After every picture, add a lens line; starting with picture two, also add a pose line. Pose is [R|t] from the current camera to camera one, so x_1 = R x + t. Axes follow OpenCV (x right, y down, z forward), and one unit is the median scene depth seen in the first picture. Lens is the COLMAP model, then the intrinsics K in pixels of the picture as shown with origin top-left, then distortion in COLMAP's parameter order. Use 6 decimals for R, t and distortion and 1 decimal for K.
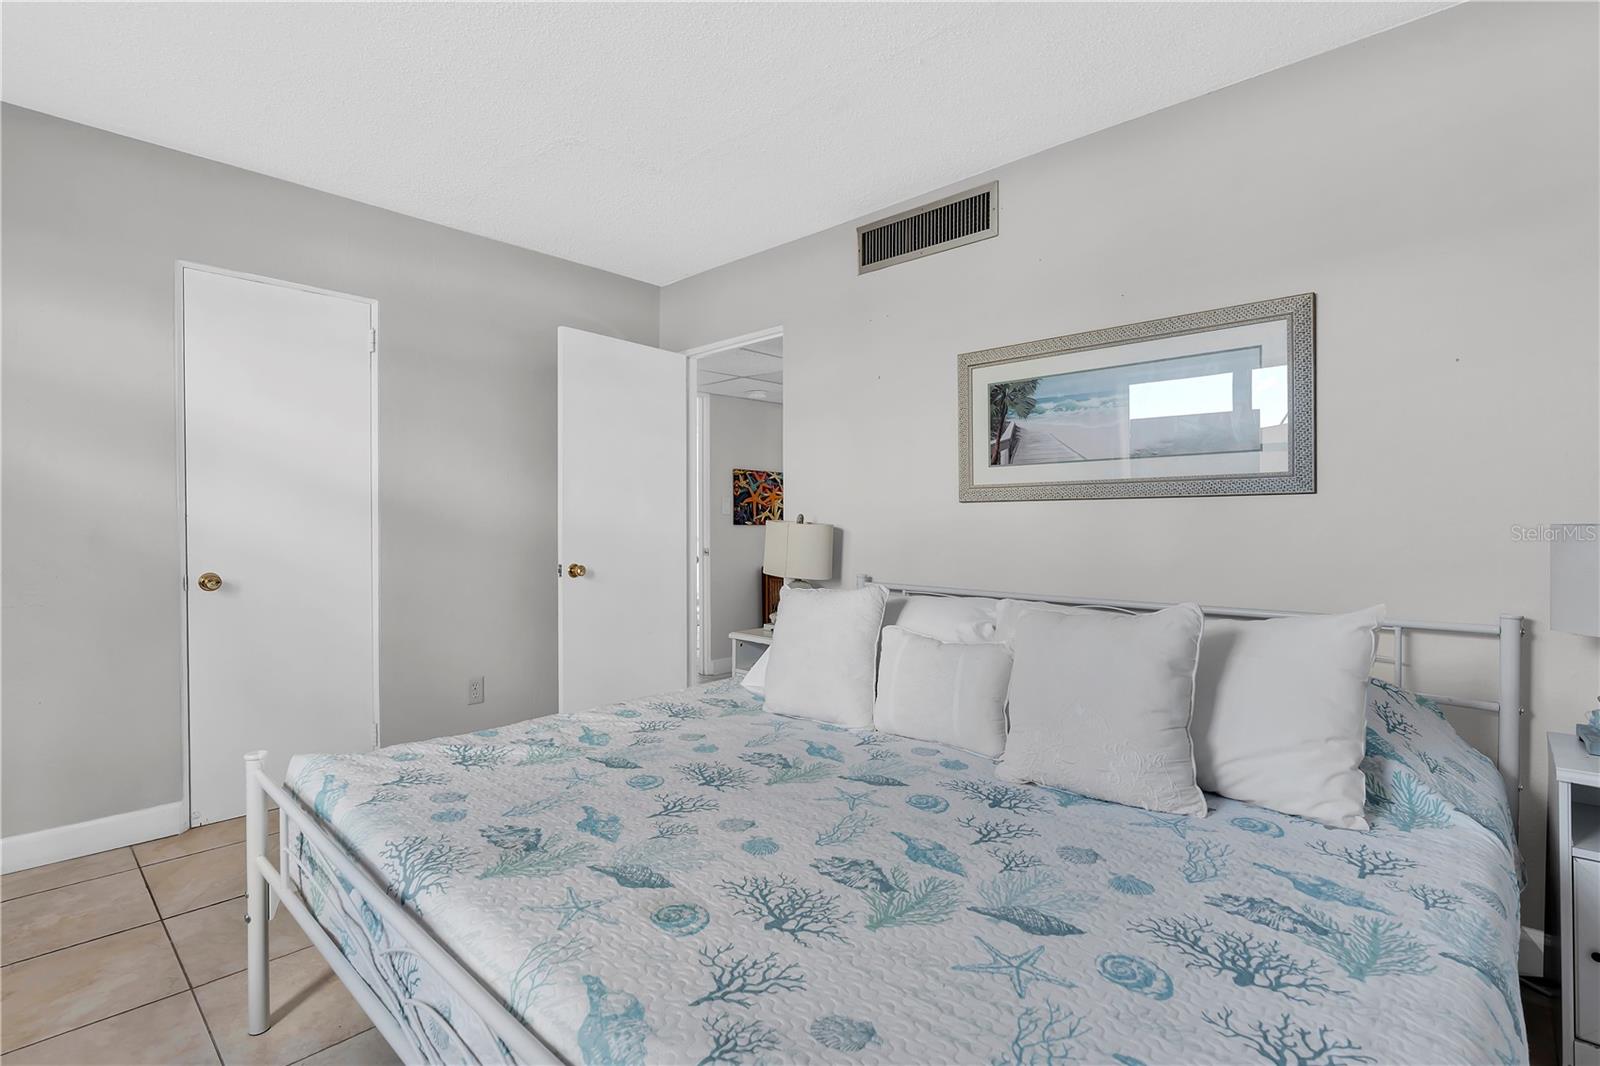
lens RADIAL K [[757.5, 0, 800.0], [0, 757.5, 533.0], [0, 0, 1]] dist [-0.004048, -0.000253]
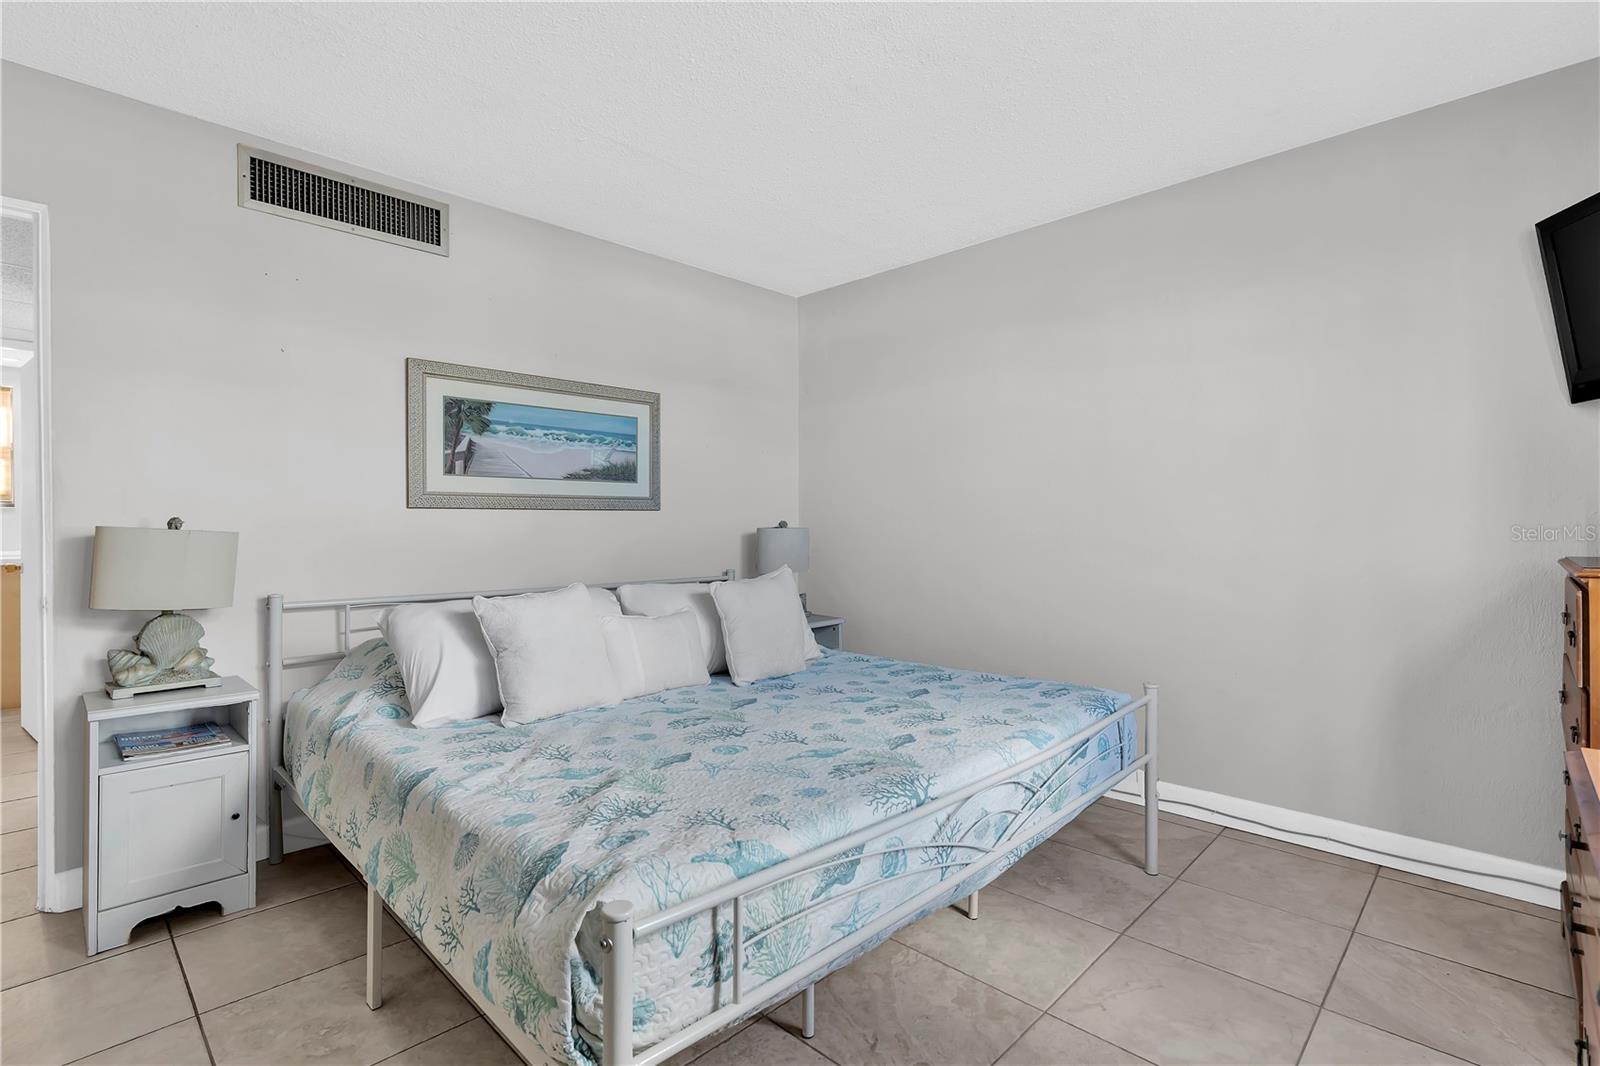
lens RADIAL K [[744.8, 0, 800.0], [0, 744.8, 533.0], [0, 0, 1]] dist [-0.003076, -0.000212]
pose [[0.026426, -0.008841, 0.999612, -0.786475], [0.019218, 0.999781, 0.008335, -0.006872], [-0.999466, 0.018991, 0.026590, 0.498854]]
